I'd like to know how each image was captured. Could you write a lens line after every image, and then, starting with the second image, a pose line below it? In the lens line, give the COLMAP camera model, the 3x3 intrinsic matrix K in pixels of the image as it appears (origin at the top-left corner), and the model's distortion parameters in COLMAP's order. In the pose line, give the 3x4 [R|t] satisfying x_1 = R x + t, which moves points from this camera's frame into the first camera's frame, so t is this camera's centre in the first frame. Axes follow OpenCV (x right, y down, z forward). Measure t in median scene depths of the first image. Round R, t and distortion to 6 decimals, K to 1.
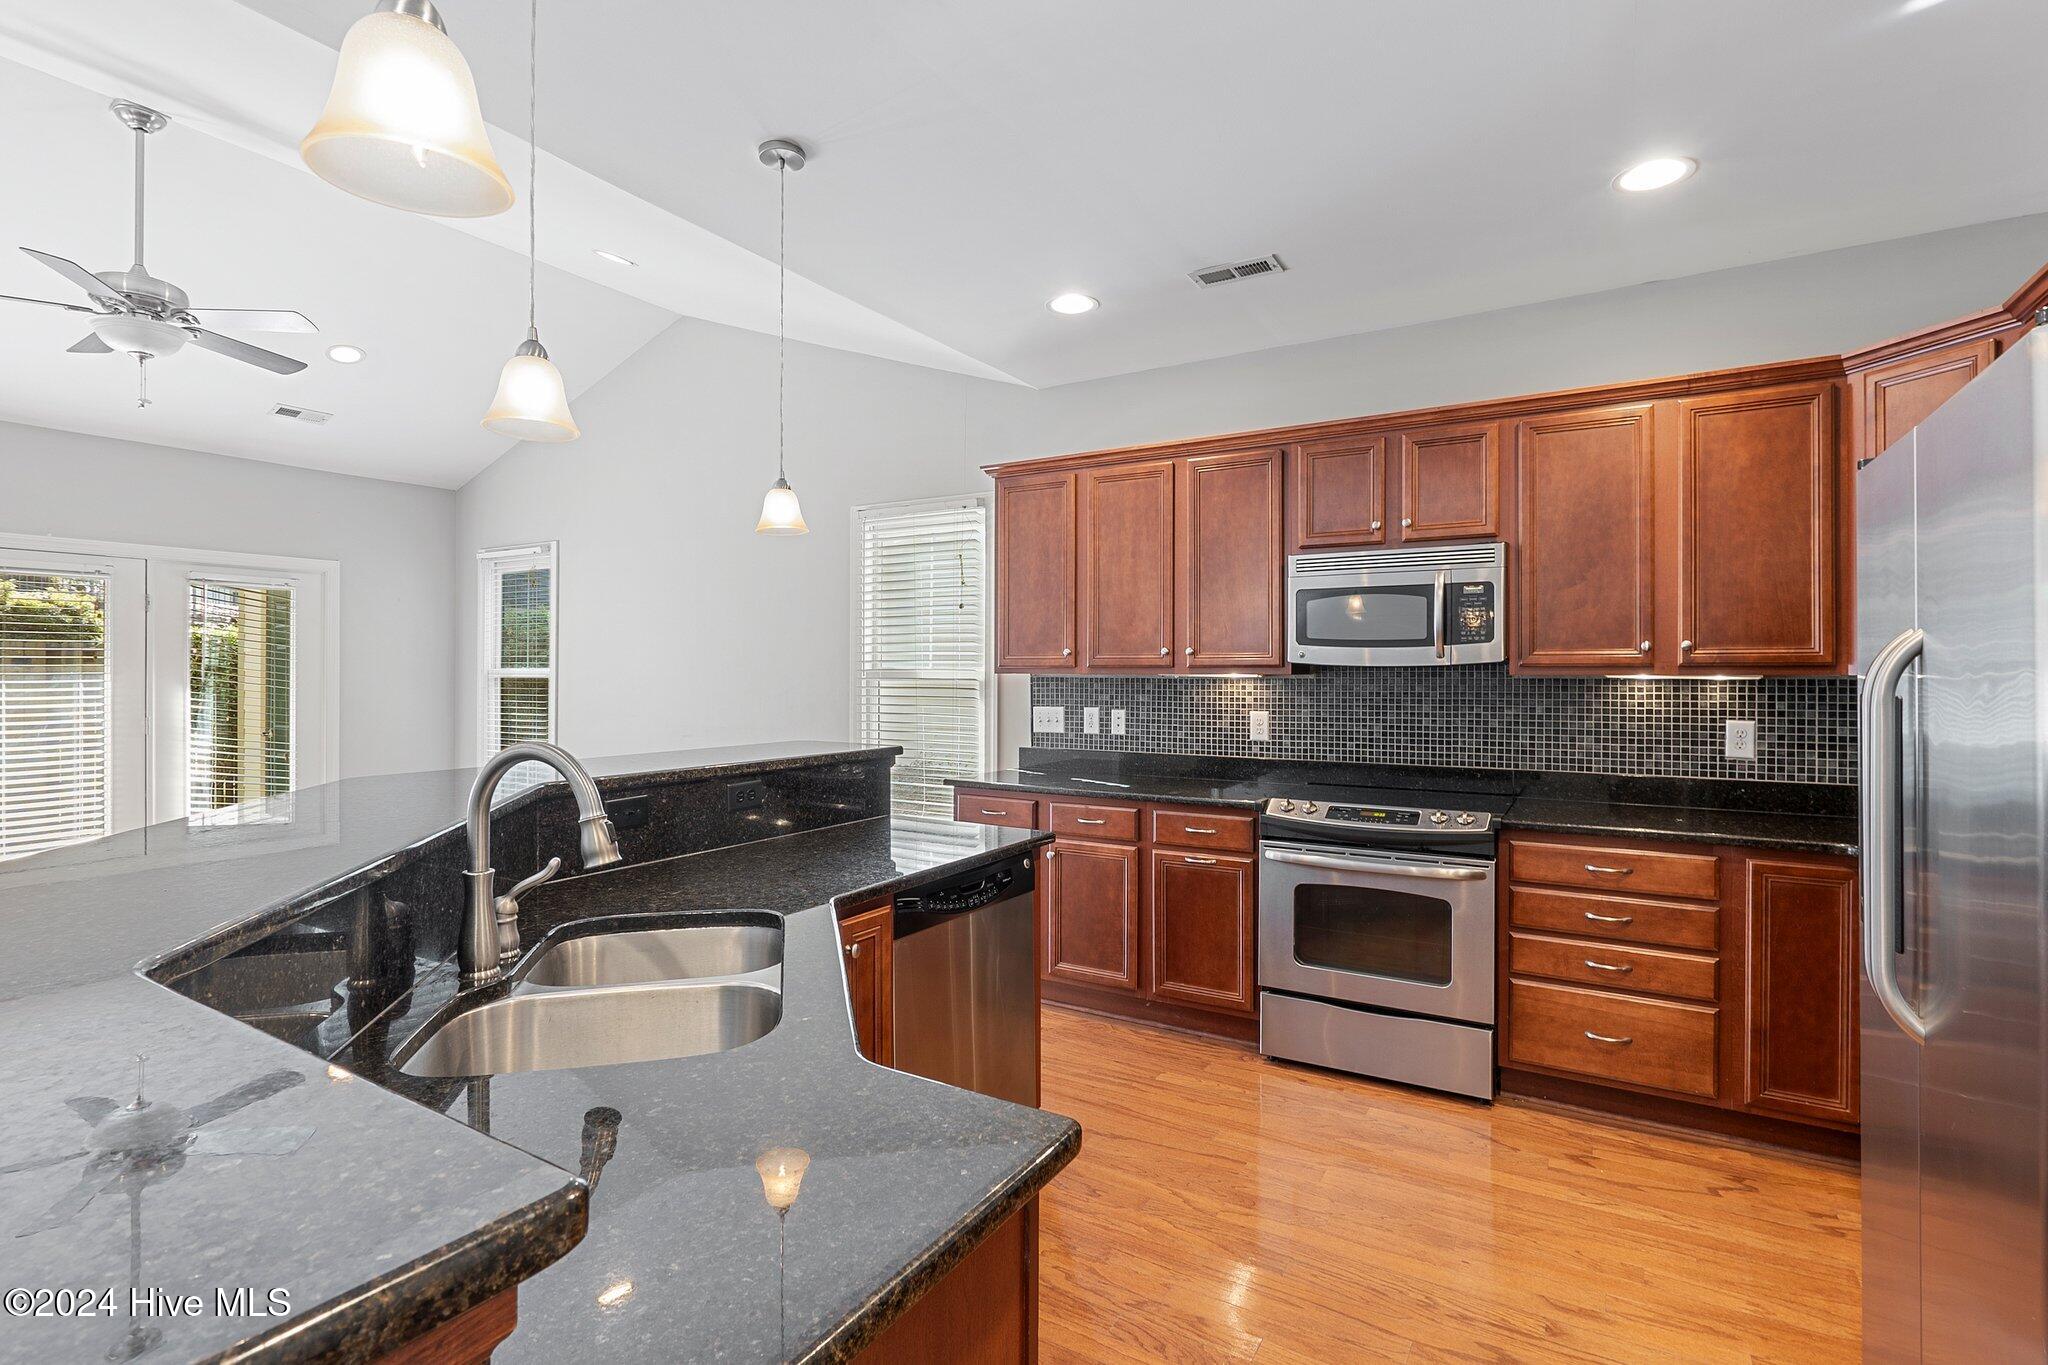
lens RADIAL K [[944.1, 0, 1045.4], [0, 944.1, 672.9], [0, 0, 1]] dist [-0.009414, 0.000435]
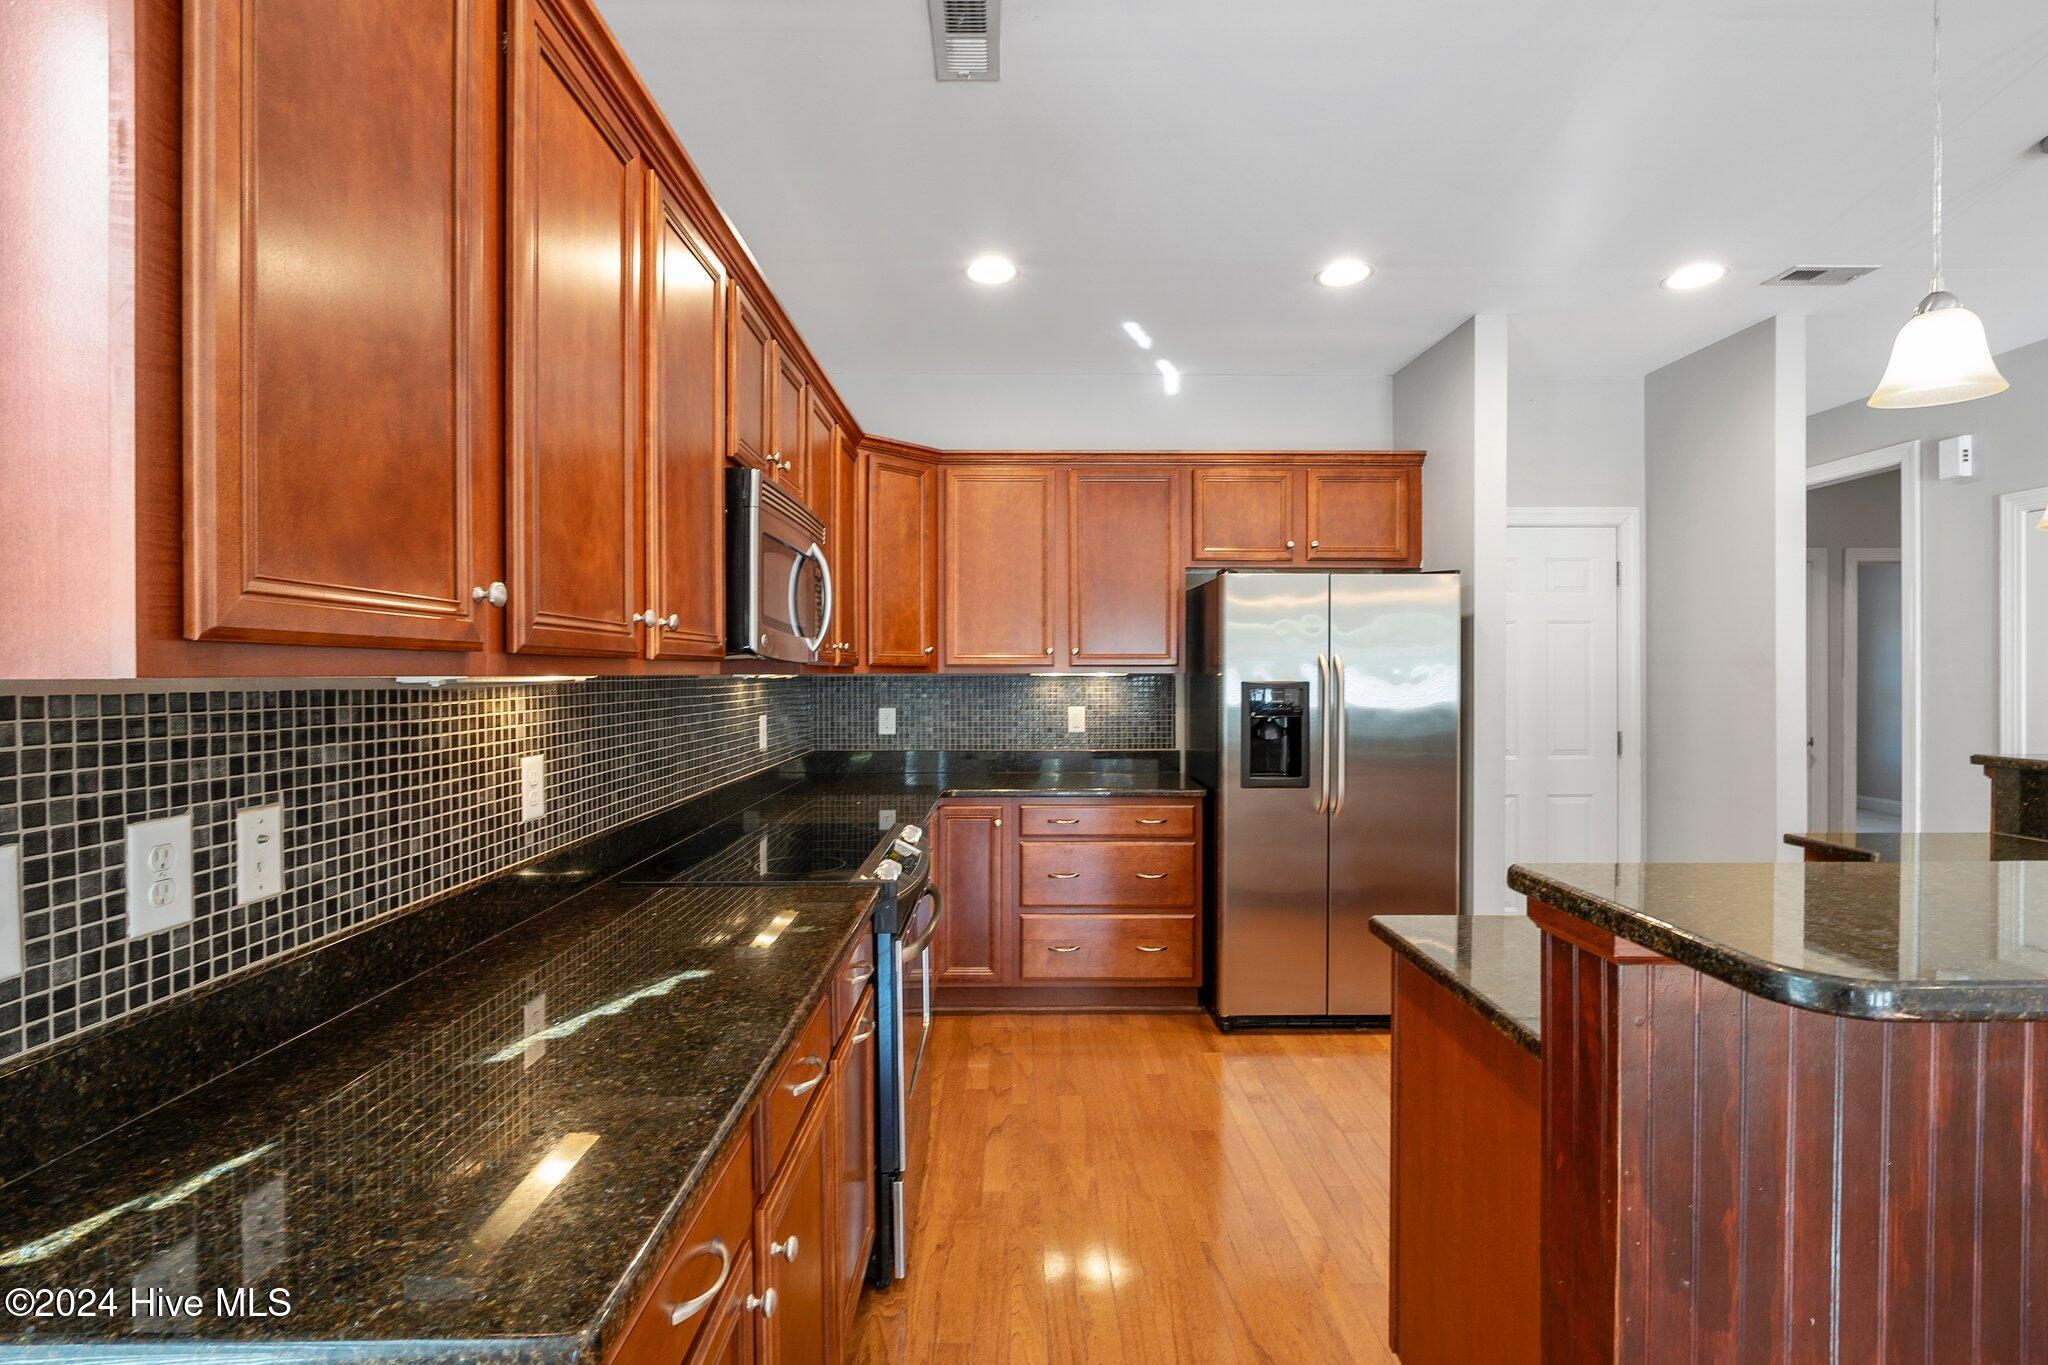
lens RADIAL K [[944.1, 0, 1022.5], [0, 944.1, 679.4], [0, 0, 1]] dist [-0.009414, 0.000435]
pose [[-0.509283, -0.005922, 0.860578, -0.284305], [0.000765, 0.999973, 0.007334, 0.000317], [-0.860599, 0.004394, -0.509265, 1.019285]]
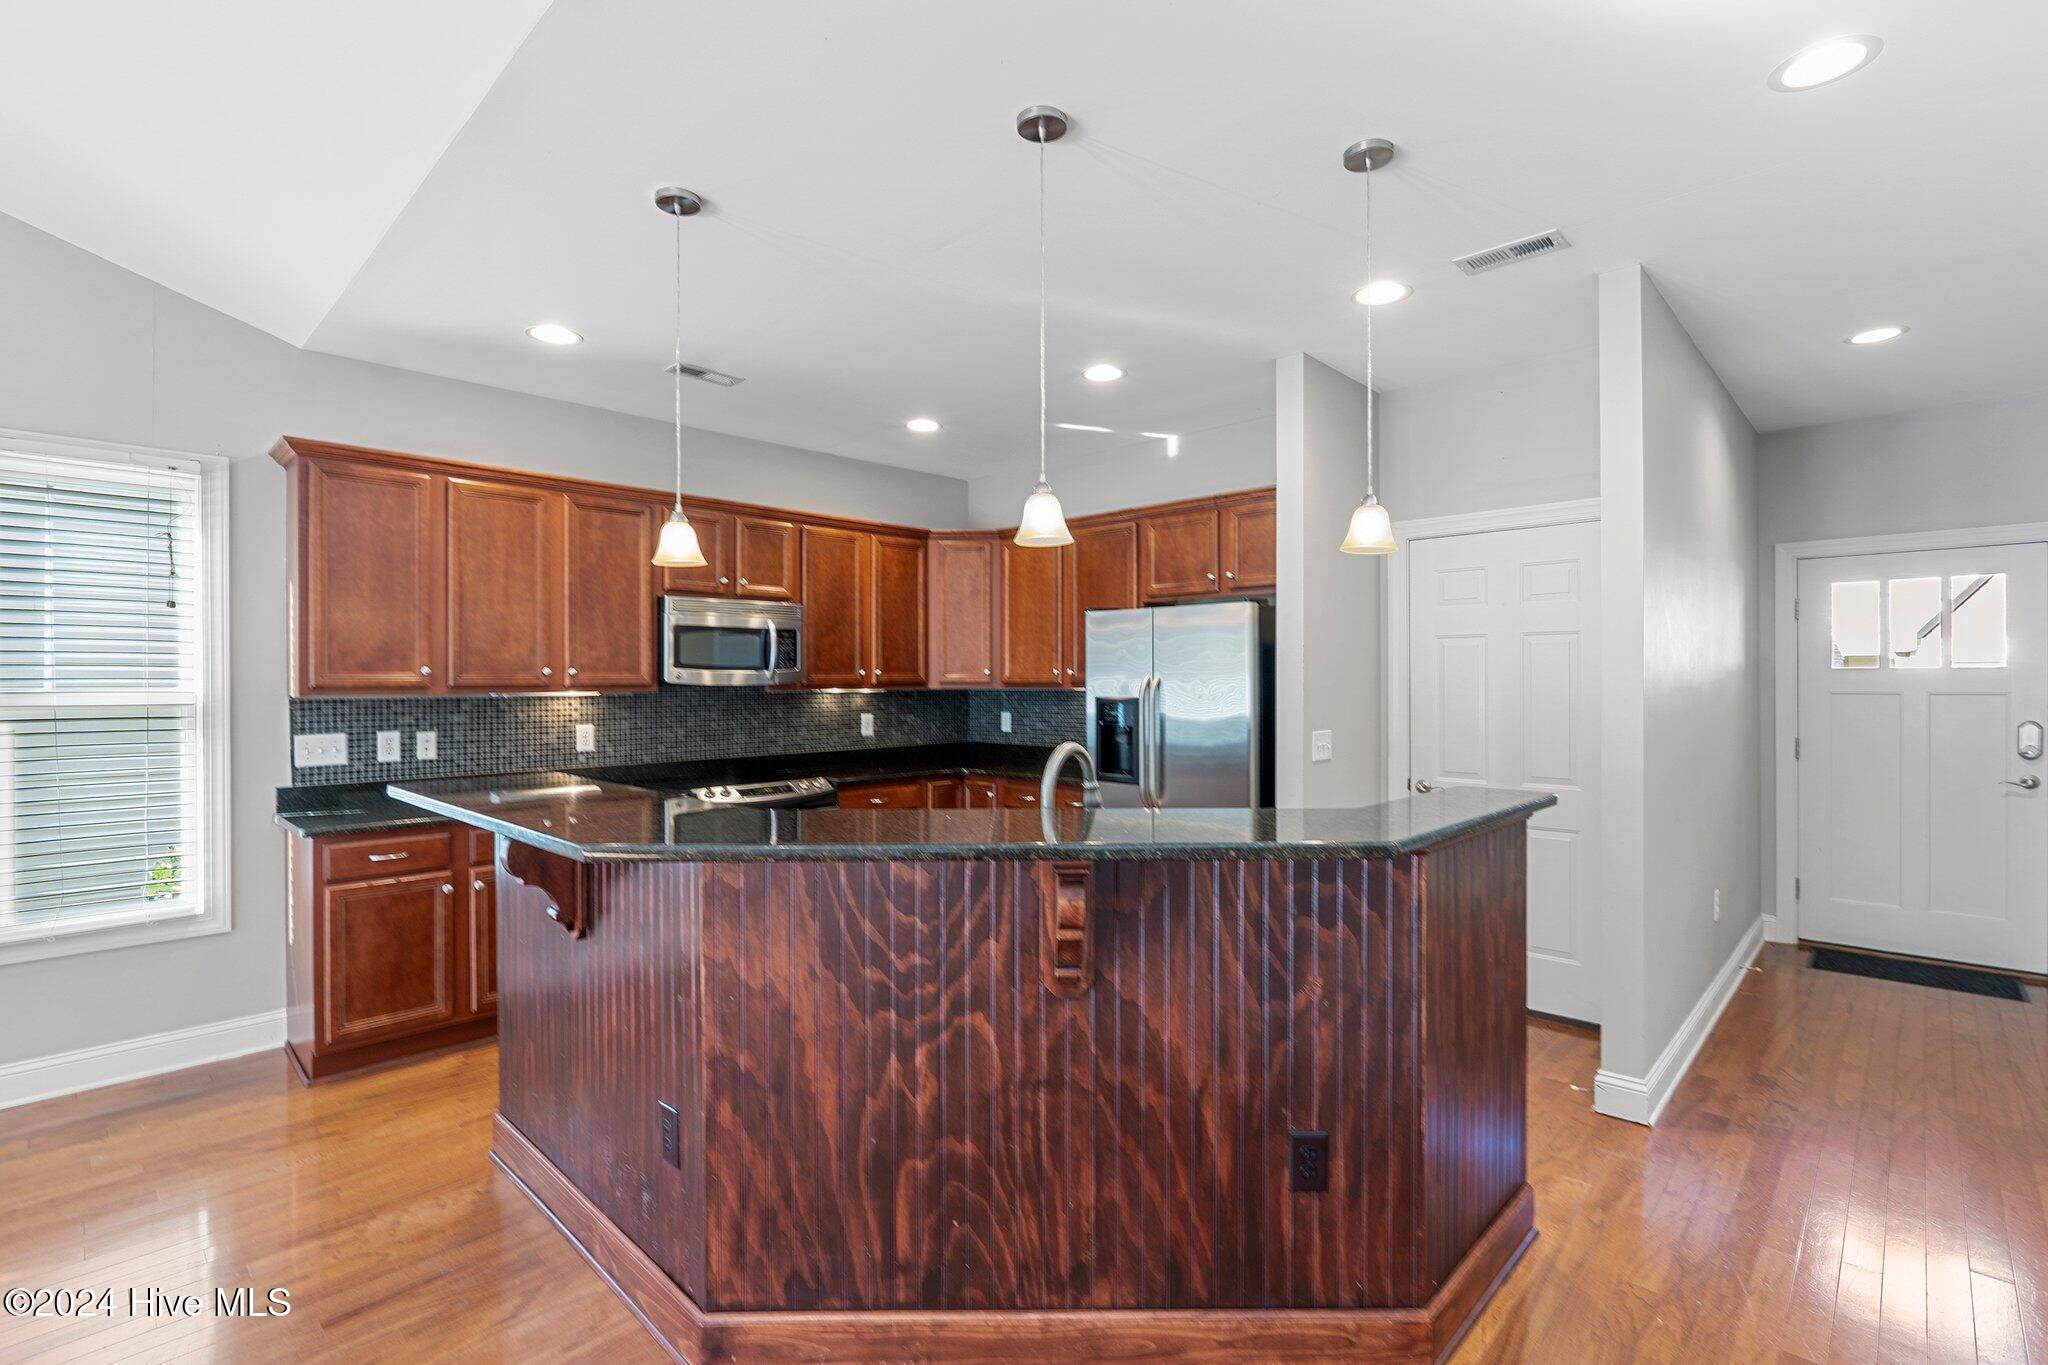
lens RADIAL K [[944.1, 0, 1021.2], [0, 944.1, 686.4], [0, 0, 1]] dist [-0.009414, 0.000435]
pose [[0.236255, -0.008406, 0.971655, -0.736725], [0.003445, 0.999964, 0.007814, -0.012443], [-0.971685, 0.001501, 0.236275, 0.226120]]
